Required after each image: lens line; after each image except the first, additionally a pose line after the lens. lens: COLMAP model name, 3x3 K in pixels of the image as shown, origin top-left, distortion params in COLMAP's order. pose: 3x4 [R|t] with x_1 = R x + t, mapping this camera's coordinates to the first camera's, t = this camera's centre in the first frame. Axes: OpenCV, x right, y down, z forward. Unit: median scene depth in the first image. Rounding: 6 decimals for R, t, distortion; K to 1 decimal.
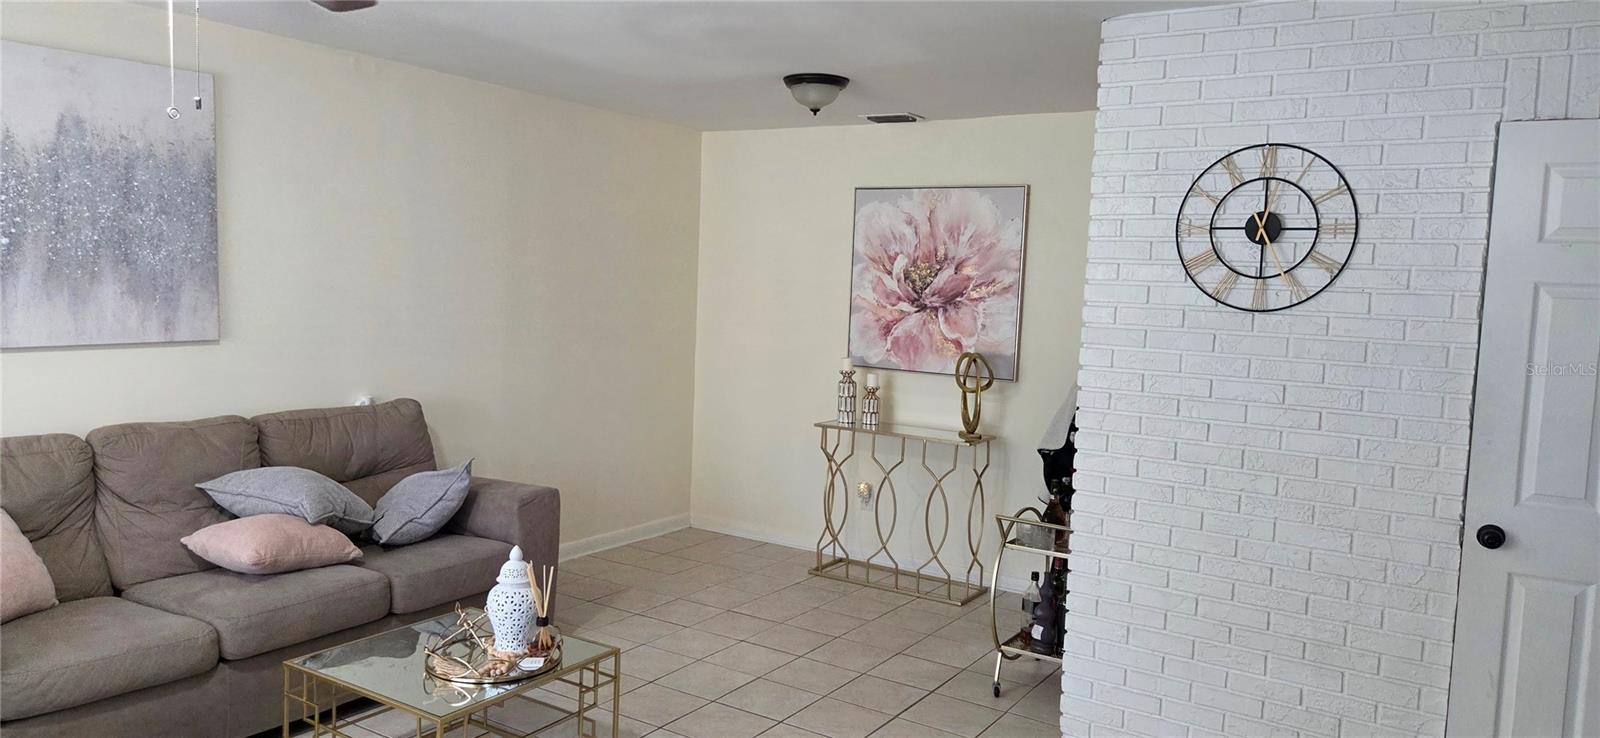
lens RADIAL K [[1056.7, 0, 795.9], [0, 1056.7, 357.0], [0, 0, 1]] dist [0.085603, -0.085982]
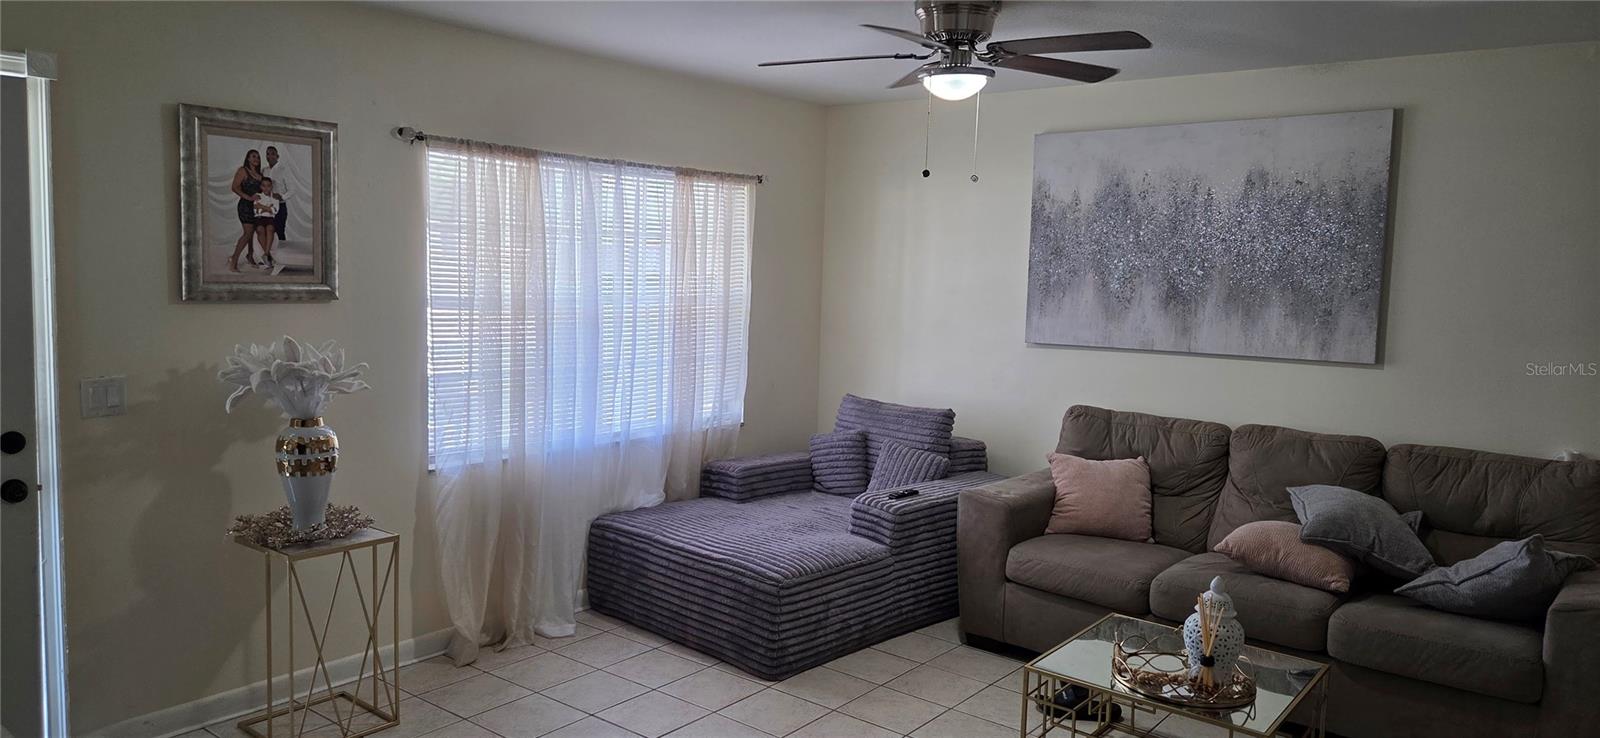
lens RADIAL K [[1056.7, 0, 795.9], [0, 1056.7, 357.0], [0, 0, 1]] dist [0.085603, -0.085982]
pose [[-0.075722, 0.047410, -0.996001, 0.568821], [-0.105330, 0.992900, 0.055270, -0.022365], [0.991550, 0.109094, -0.070190, 0.550650]]
